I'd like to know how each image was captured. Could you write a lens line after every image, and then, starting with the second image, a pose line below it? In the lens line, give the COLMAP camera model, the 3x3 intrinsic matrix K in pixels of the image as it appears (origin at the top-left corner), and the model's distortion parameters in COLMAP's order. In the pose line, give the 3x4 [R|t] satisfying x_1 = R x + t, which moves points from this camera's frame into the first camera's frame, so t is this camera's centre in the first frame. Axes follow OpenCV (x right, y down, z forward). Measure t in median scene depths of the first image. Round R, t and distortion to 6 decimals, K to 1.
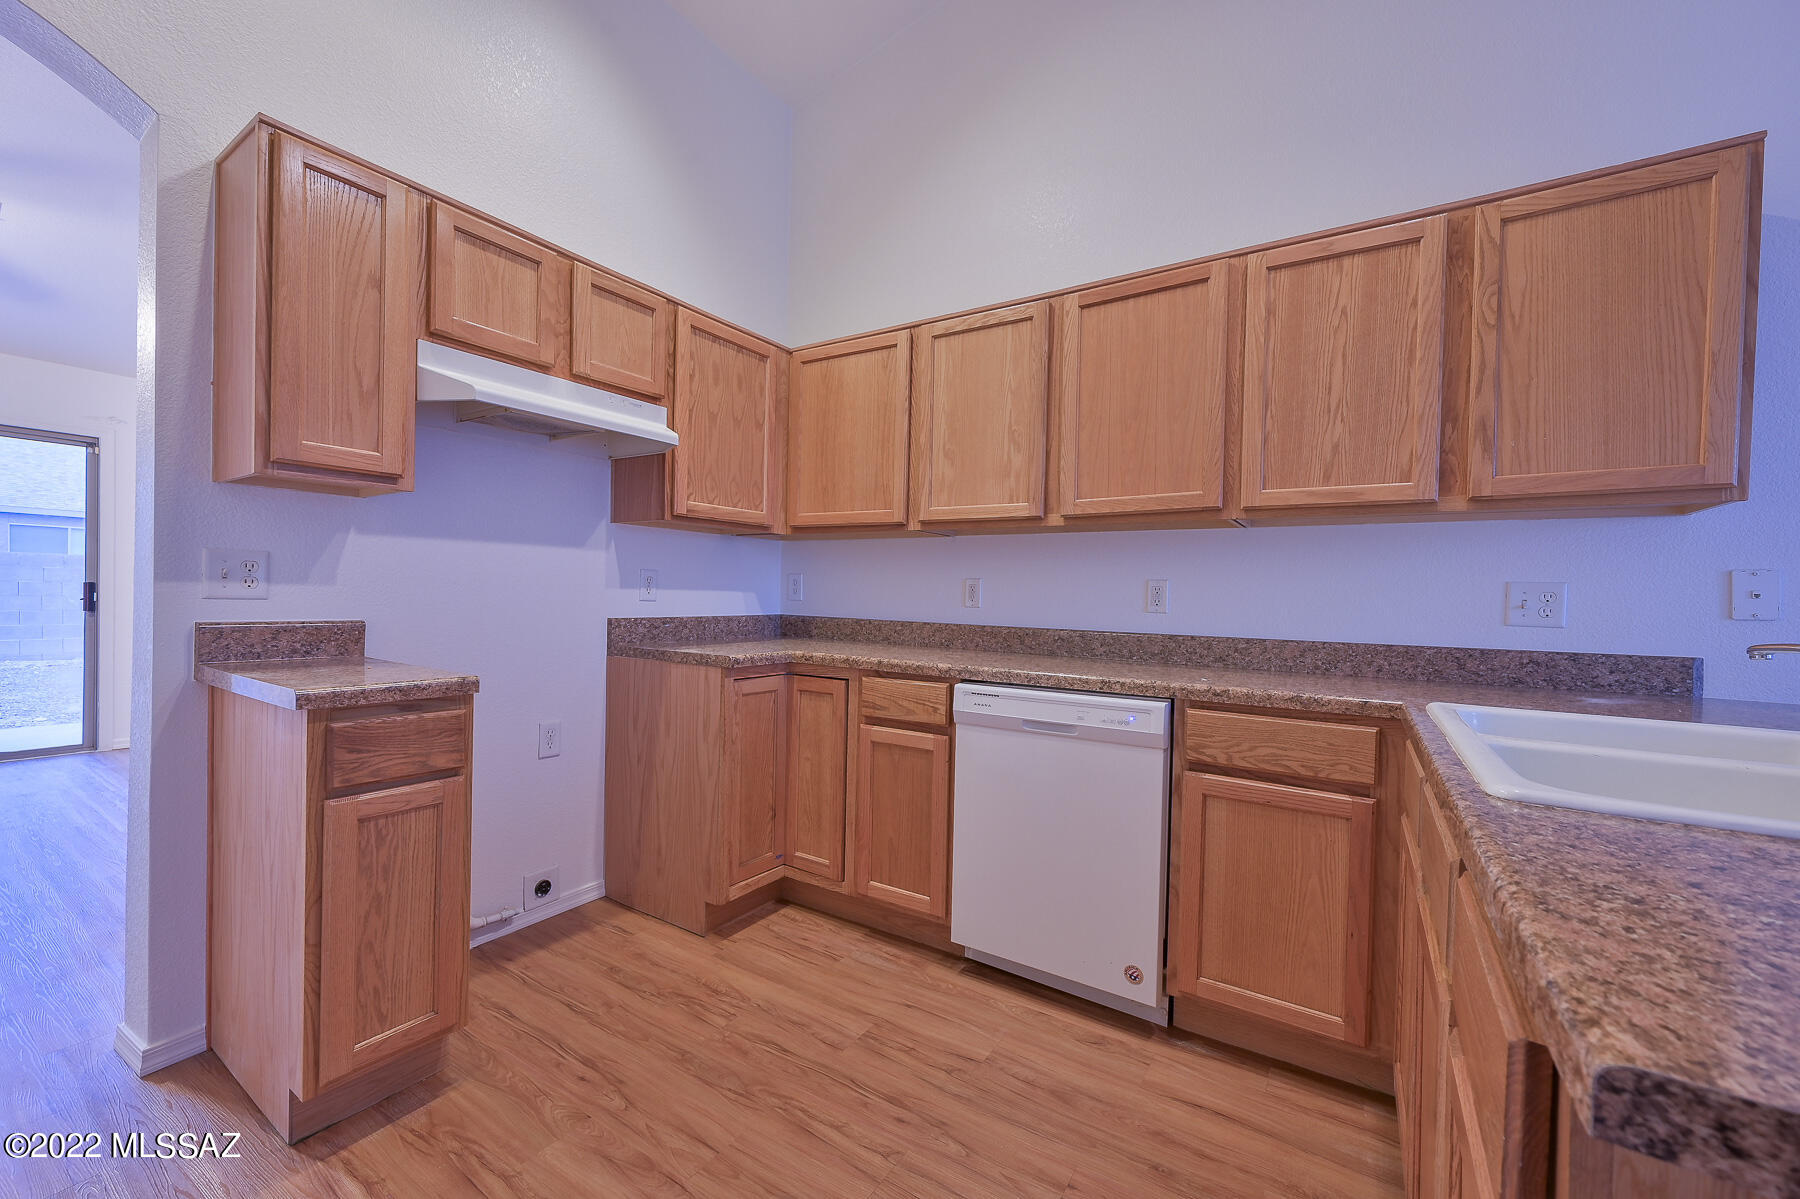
lens RADIAL K [[707.0, 0, 923.3], [0, 707.0, 606.6], [0, 0, 1]] dist [-0.001455, -0.000126]
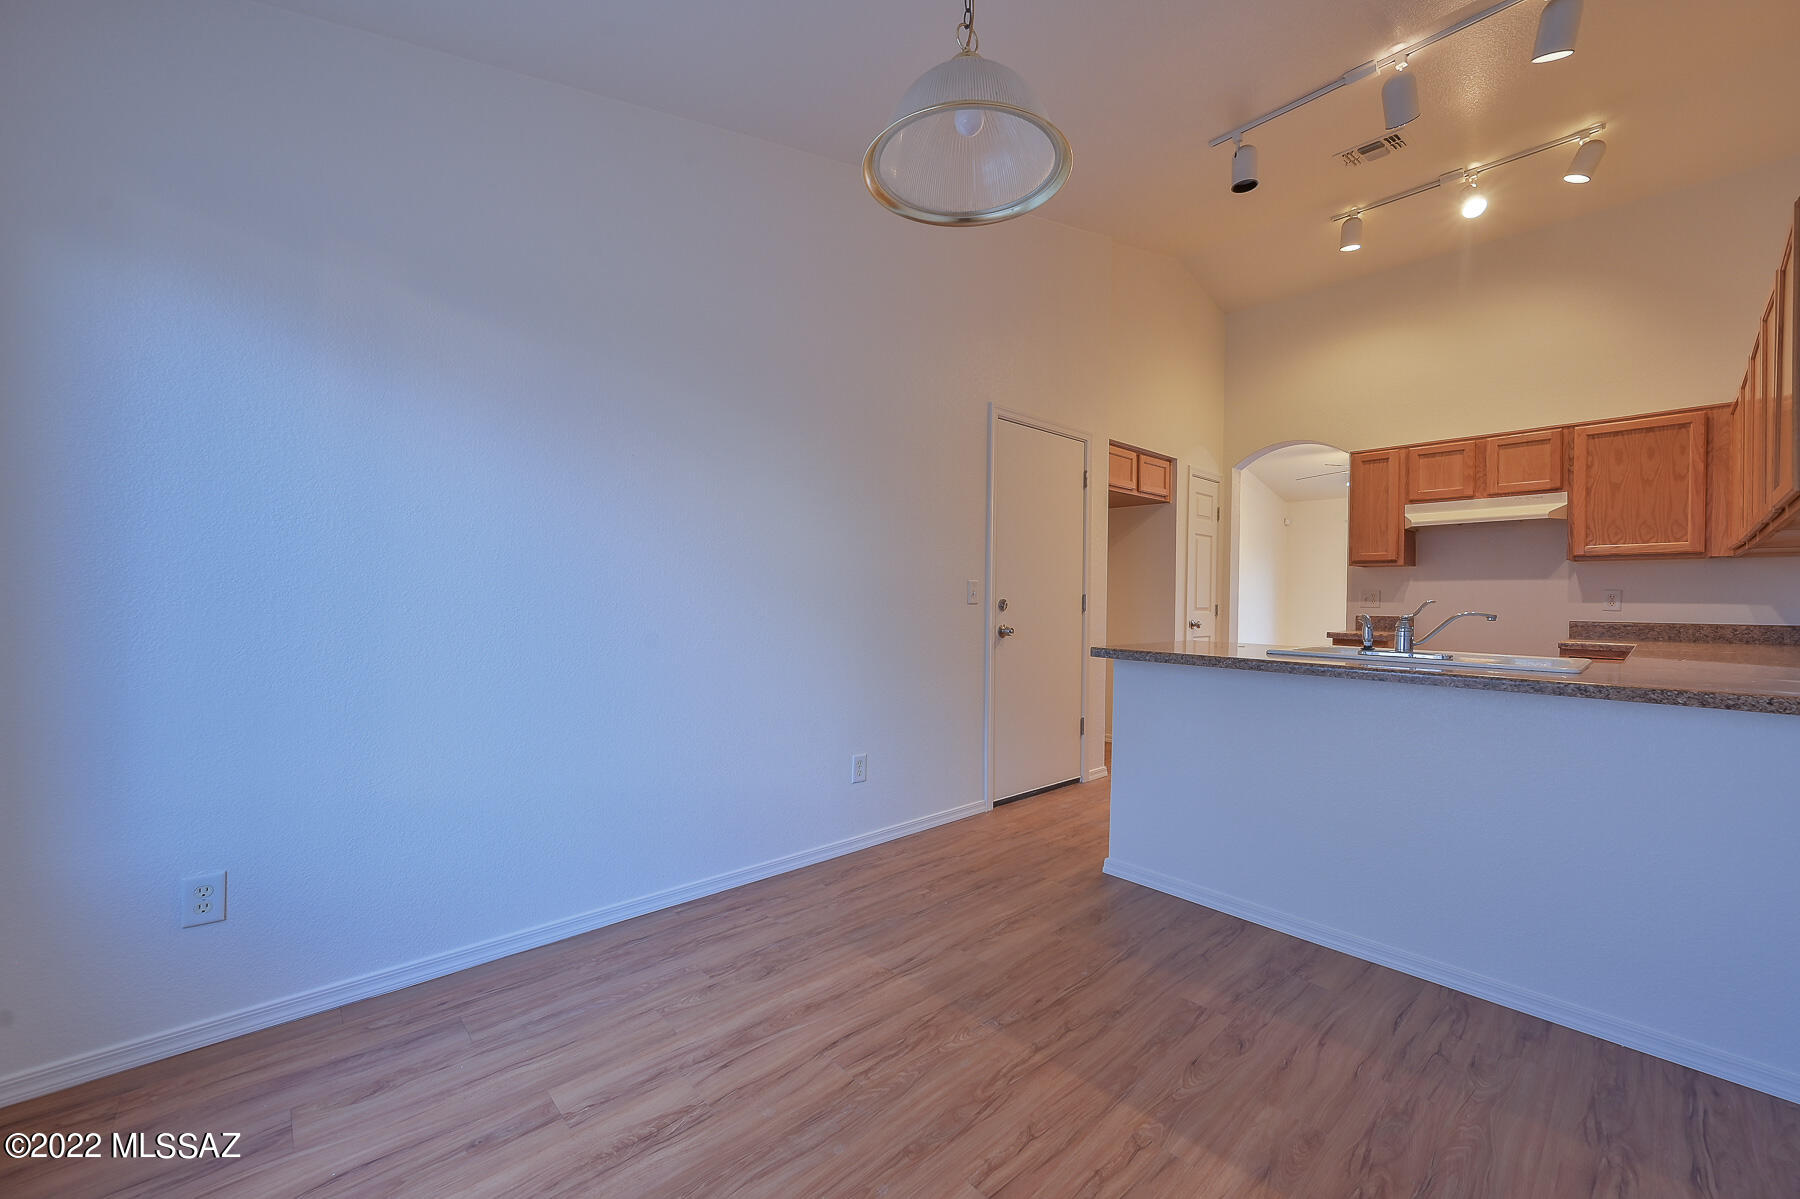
lens RADIAL K [[707.0, 0, 896.3], [0, 707.0, 603.2], [0, 0, 1]] dist [-0.001455, -0.000126]
pose [[-0.263708, -0.018009, -0.964435, 1.869979], [-0.031952, 0.999440, -0.009926, 0.050056], [0.964073, 0.028198, -0.264135, -0.072907]]
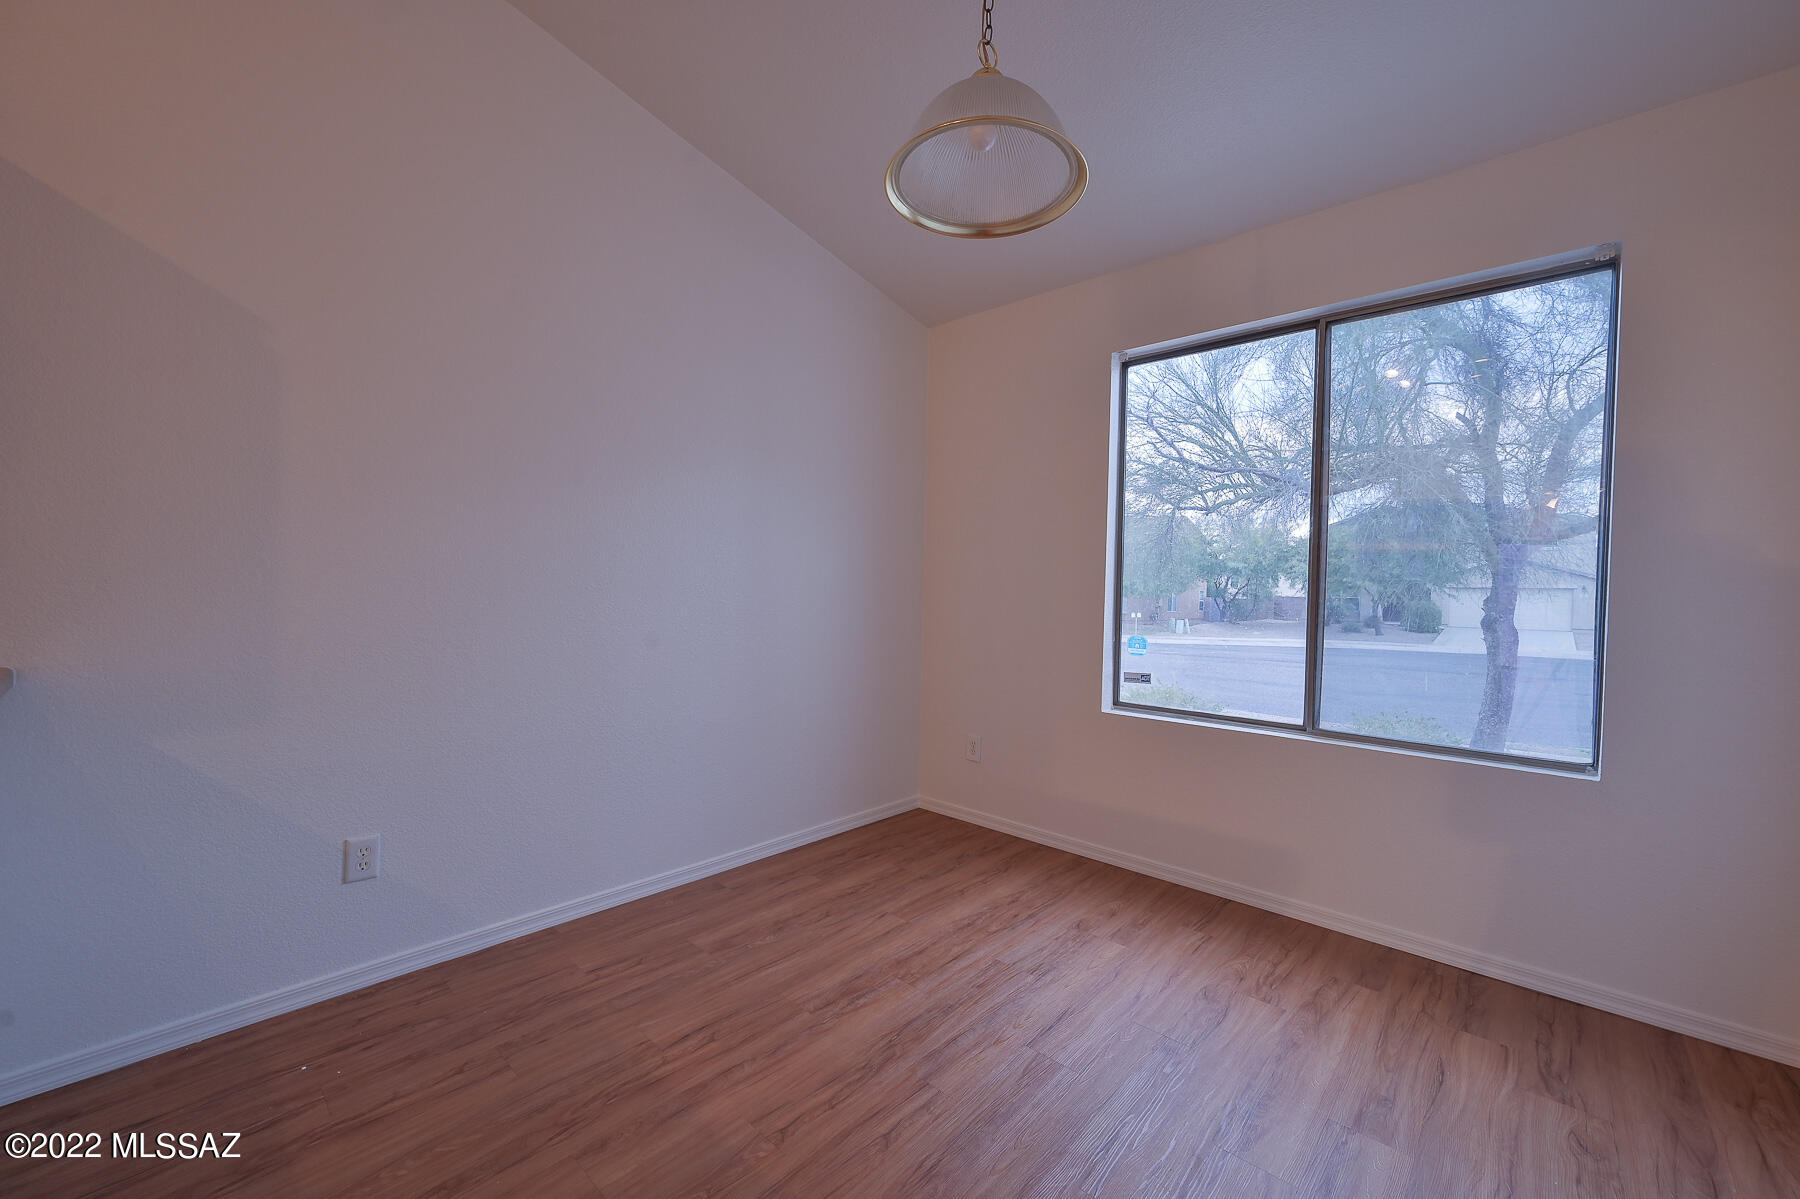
lens RADIAL K [[707.0, 0, 892.5], [0, 707.0, 607.2], [0, 0, 1]] dist [-0.001455, -0.000126]
pose [[0.183859, -0.044496, 0.981945, 0.495787], [-0.004025, 0.998932, 0.046019, 0.014106], [-0.982944, -0.012413, 0.183484, -0.240370]]
